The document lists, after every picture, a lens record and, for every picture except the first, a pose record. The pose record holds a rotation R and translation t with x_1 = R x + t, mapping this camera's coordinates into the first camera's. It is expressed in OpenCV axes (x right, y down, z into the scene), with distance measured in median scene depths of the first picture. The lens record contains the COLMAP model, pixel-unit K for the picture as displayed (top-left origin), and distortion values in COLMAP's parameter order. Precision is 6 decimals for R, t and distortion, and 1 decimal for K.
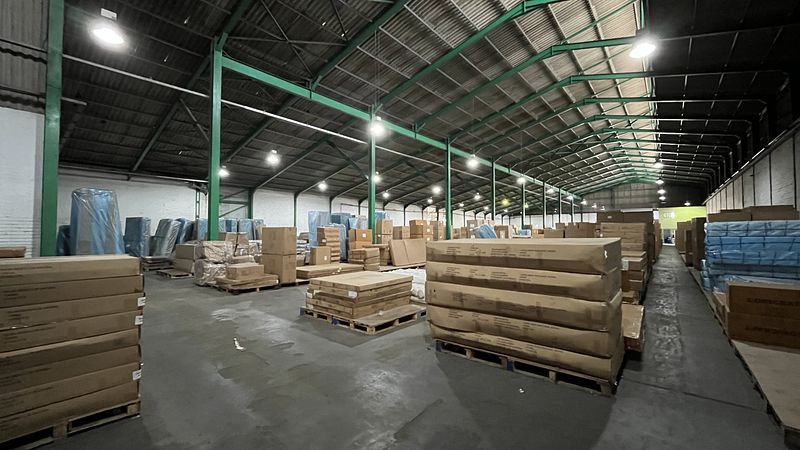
lens RADIAL K [[333.2, 0, 394.7], [0, 333.2, 221.0], [0, 0, 1]] dist [-0.005547, -0.000344]
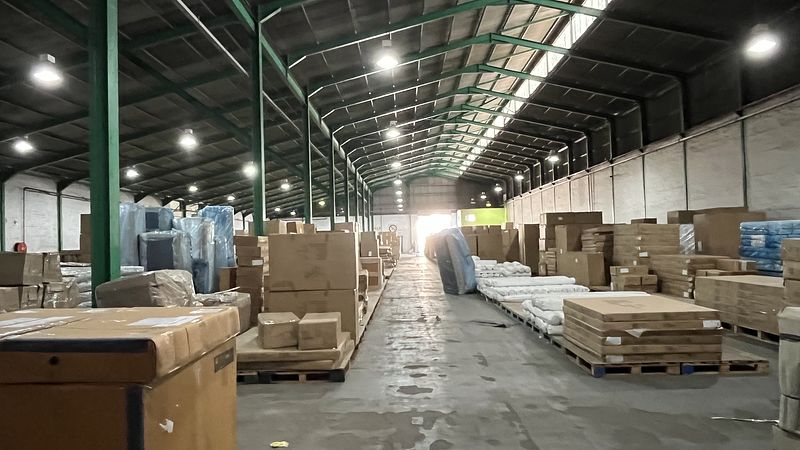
lens RADIAL K [[541.9, 0, 401.7], [0, 541.9, 225.5], [0, 0, 1]] dist [-0.003809, -0.001924]
pose [[0.774201, -0.003307, 0.632931, -0.407656], [0.005919, 0.999980, -0.002015, 0.005542], [-0.632912, 0.005306, 0.774205, 0.169408]]
